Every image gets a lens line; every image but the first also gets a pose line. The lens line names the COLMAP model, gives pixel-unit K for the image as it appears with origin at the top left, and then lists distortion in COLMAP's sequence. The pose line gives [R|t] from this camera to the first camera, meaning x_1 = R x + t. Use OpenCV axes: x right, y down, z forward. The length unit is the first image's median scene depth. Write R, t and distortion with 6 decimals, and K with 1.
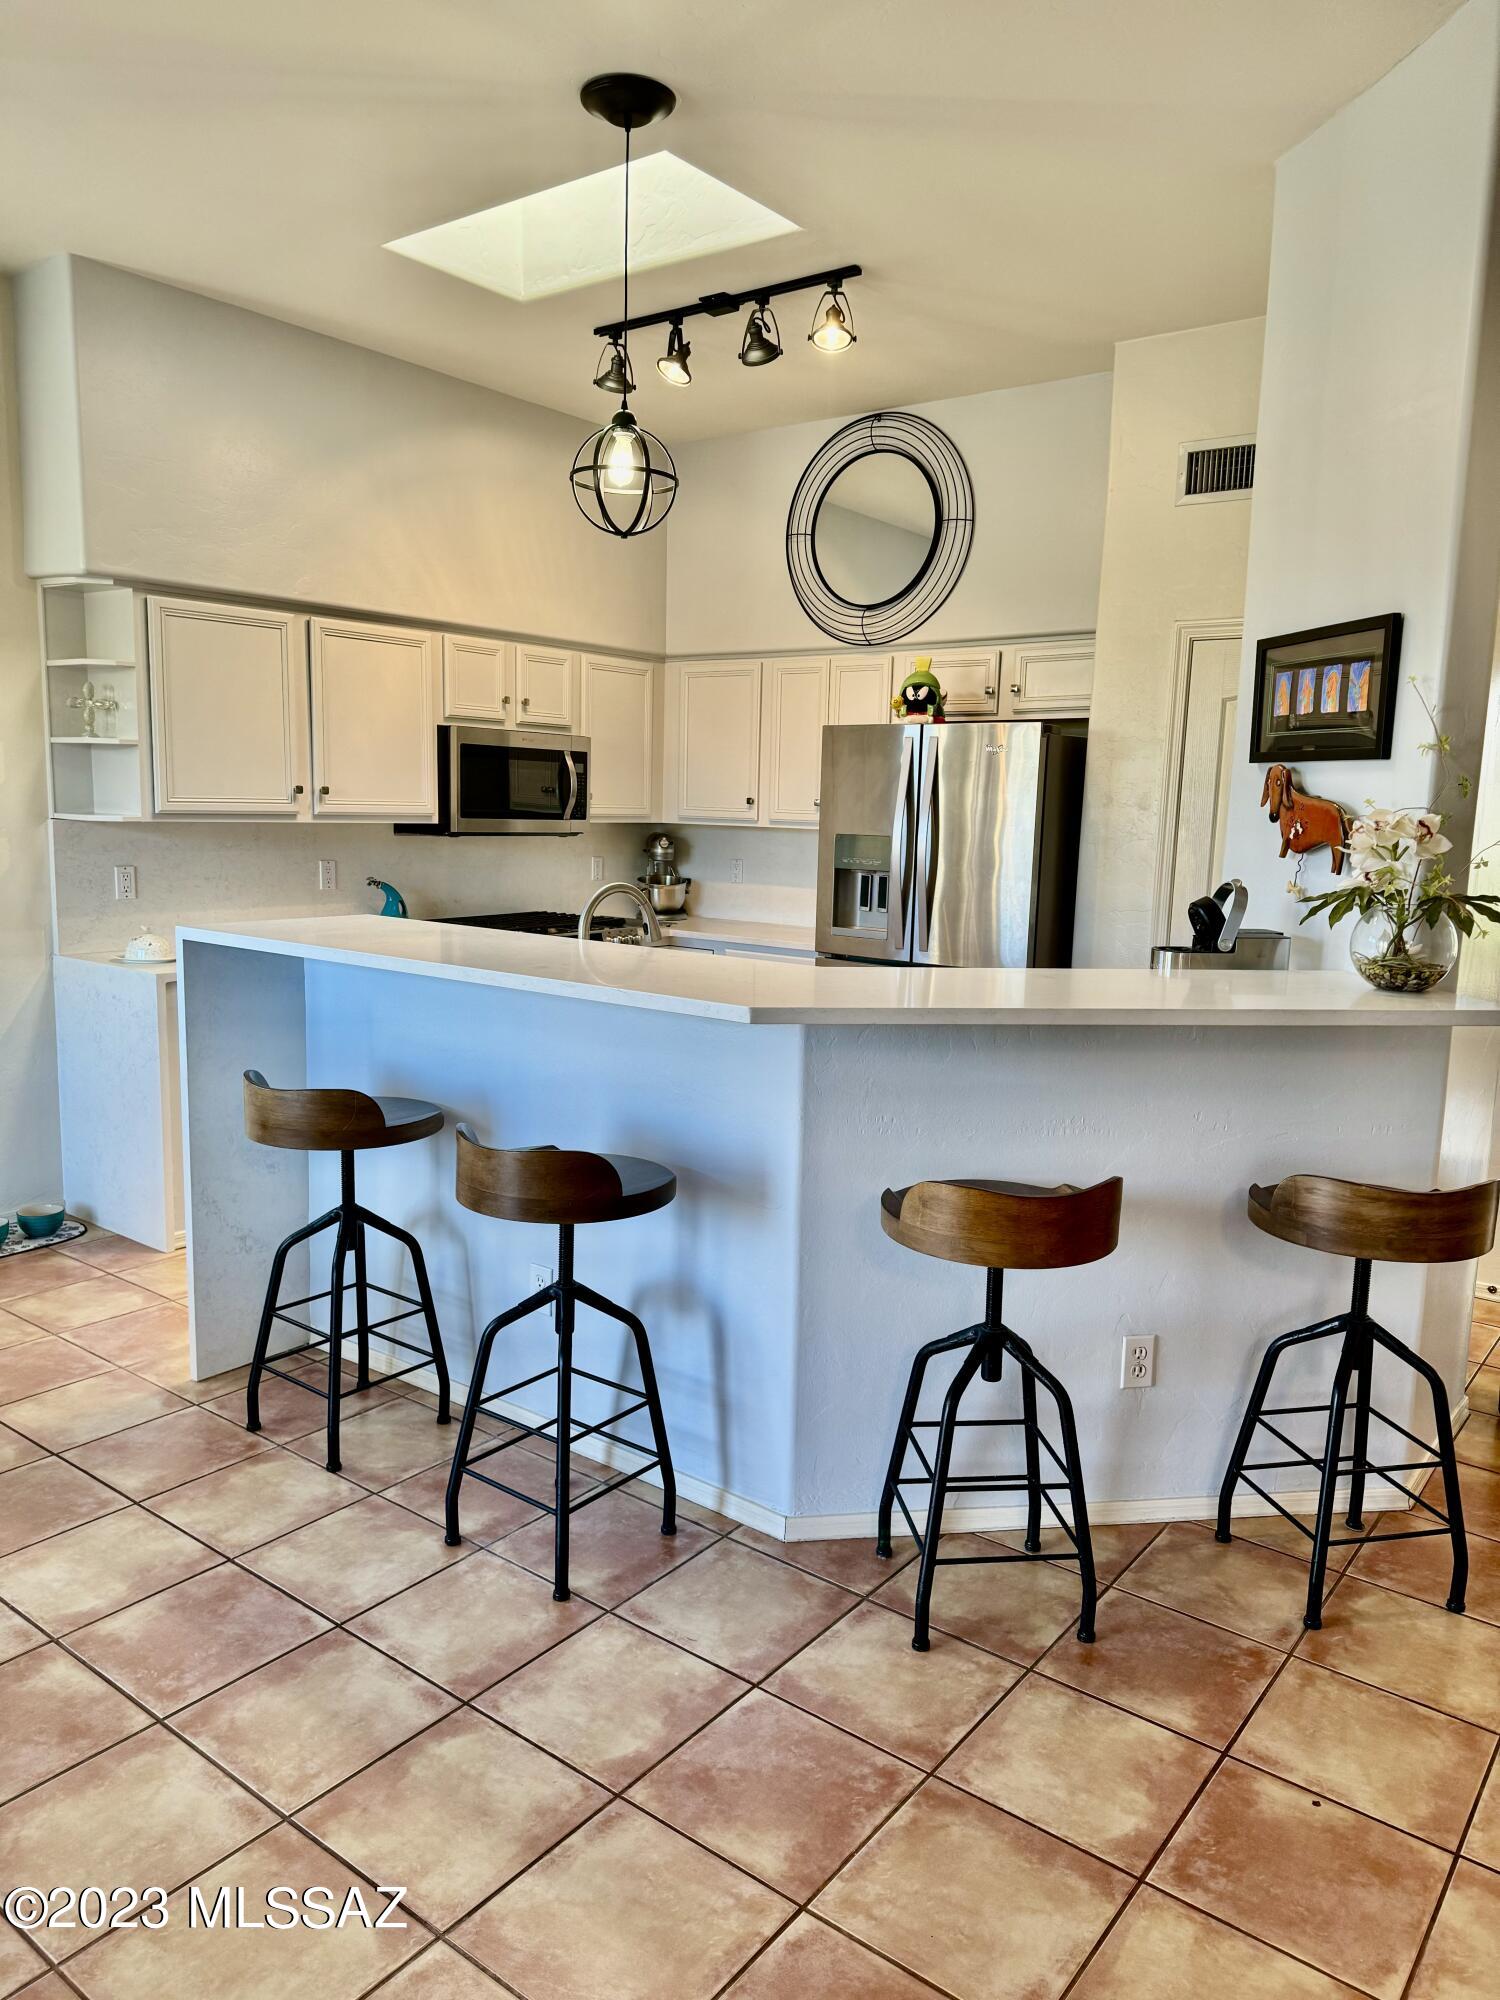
lens RADIAL K [[1407.9, 0, 752.8], [0, 1407.9, 1000.6], [0, 0, 1]] dist [0.032466, -0.030731]
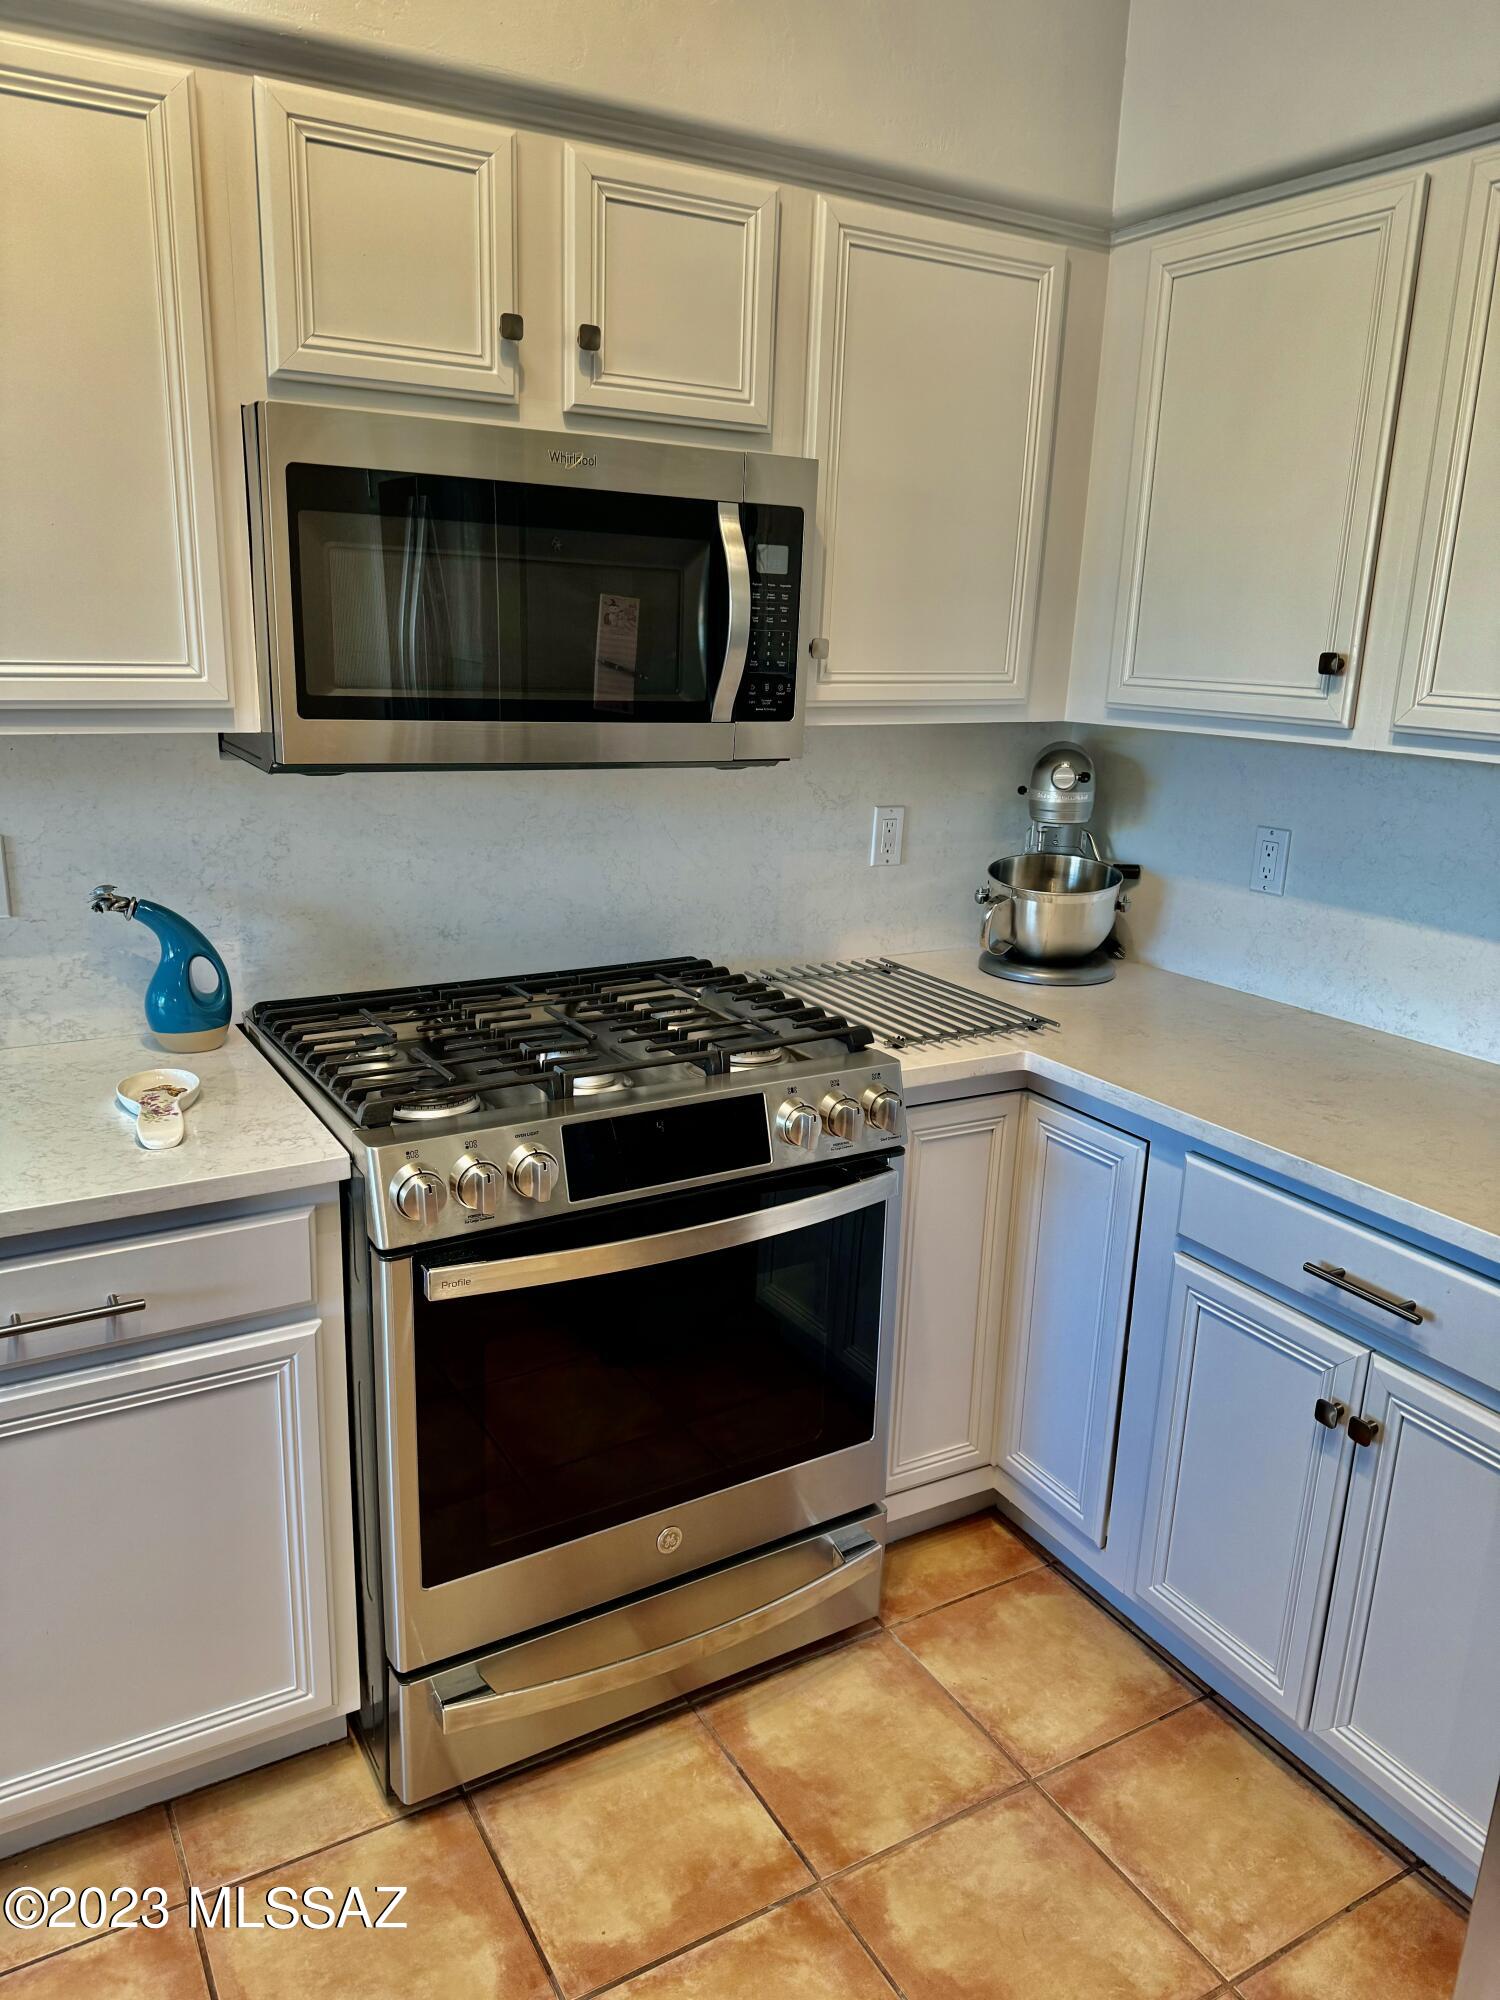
lens RADIAL K [[1407.9, 0, 735.4], [0, 1407.9, 1004.5], [0, 0, 1]] dist [0.032466, -0.030731]
pose [[0.923490, 0.100069, -0.370341, -0.000173], [-0.058907, 0.990920, 0.120862, -0.097822], [0.379073, -0.089799, 0.921000, 0.660072]]
